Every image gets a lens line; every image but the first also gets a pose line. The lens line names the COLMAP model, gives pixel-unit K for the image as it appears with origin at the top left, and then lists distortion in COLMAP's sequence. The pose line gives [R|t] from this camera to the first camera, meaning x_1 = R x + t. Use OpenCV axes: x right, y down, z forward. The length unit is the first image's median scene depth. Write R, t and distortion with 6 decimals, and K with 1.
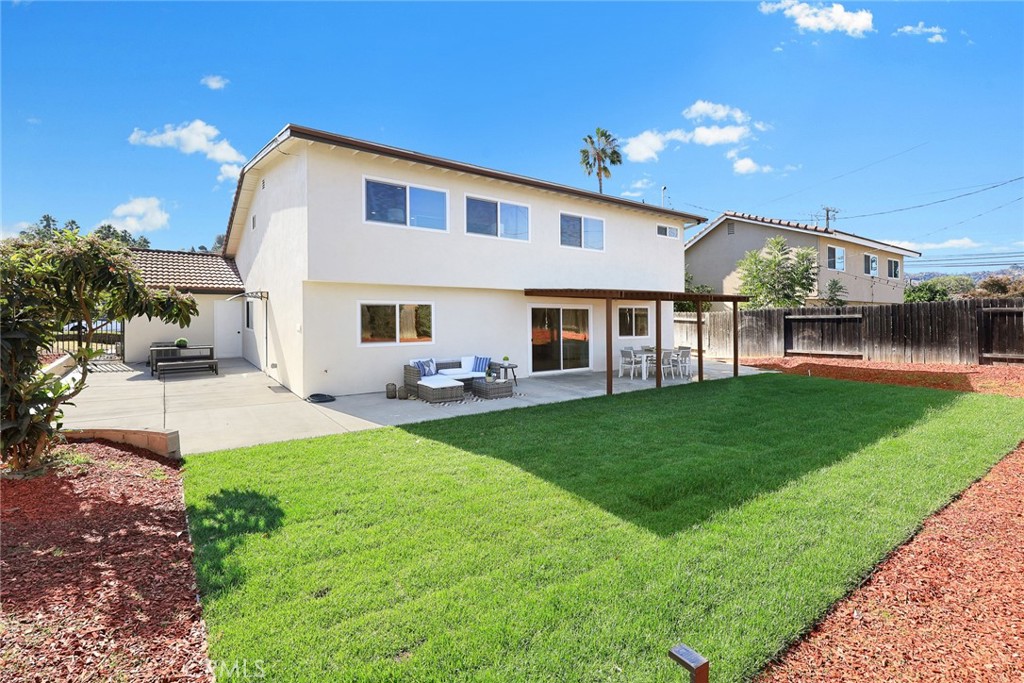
lens RADIAL K [[470.4, 0, 511.5], [0, 470.4, 301.9], [0, 0, 1]] dist [0.001694, 0.000320]
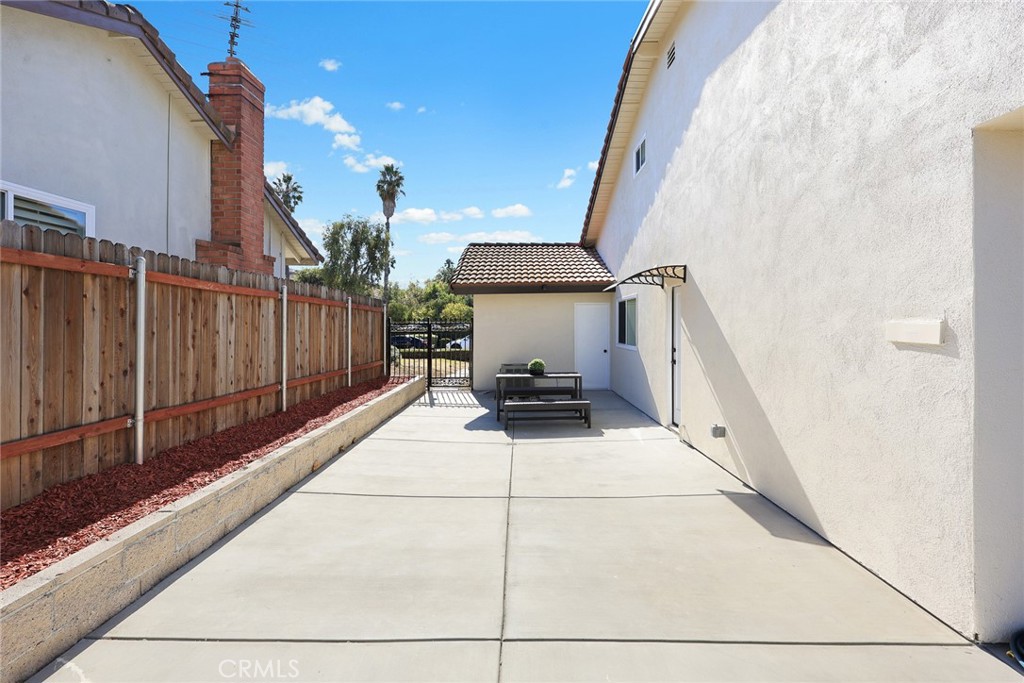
lens RADIAL K [[489.9, 0, 512.8], [0, 489.9, 318.0], [0, 0, 1]] dist [0.001125, 0.000198]
pose [[0.792782, -0.026178, -0.608942, -0.325349], [0.021133, 0.999657, -0.015462, 0.031266], [0.609138, -0.000611, 0.793064, 0.461322]]
